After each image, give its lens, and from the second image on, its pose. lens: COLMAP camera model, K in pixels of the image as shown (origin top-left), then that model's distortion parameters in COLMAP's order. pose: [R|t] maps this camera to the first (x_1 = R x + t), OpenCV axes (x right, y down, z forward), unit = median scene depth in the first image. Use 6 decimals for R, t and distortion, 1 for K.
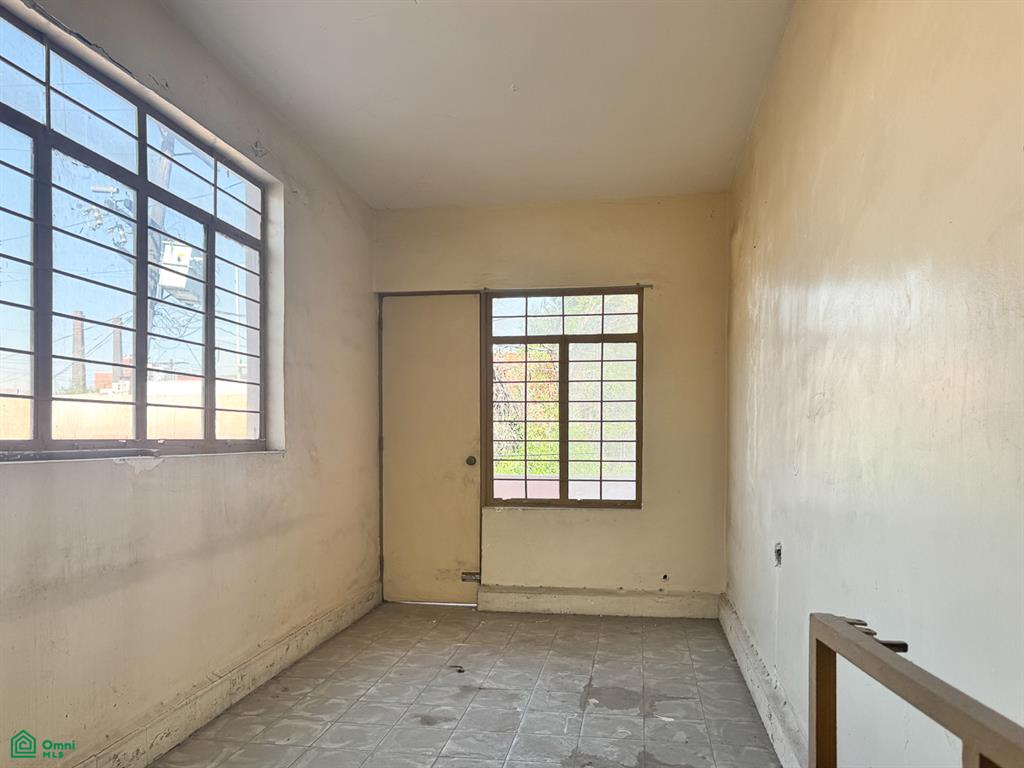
lens RADIAL K [[731.3, 0, 512.0], [0, 731.3, 384.0], [0, 0, 1]] dist [0.067425, -0.067562]
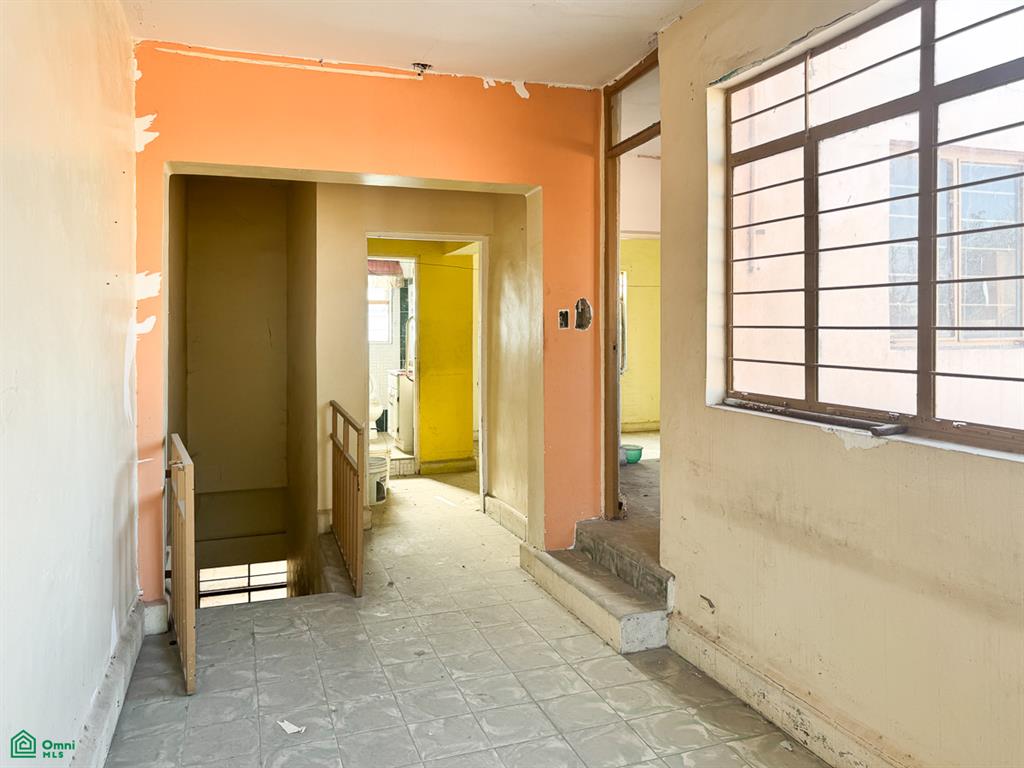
lens RADIAL K [[731.3, 0, 512.0], [0, 731.3, 384.0], [0, 0, 1]] dist [0.067425, -0.067562]
pose [[-0.862160, -0.002864, -0.506628, 0.318944], [-0.005196, 0.999981, 0.003190, 0.042629], [0.506609, 0.005383, -0.862159, 1.611221]]
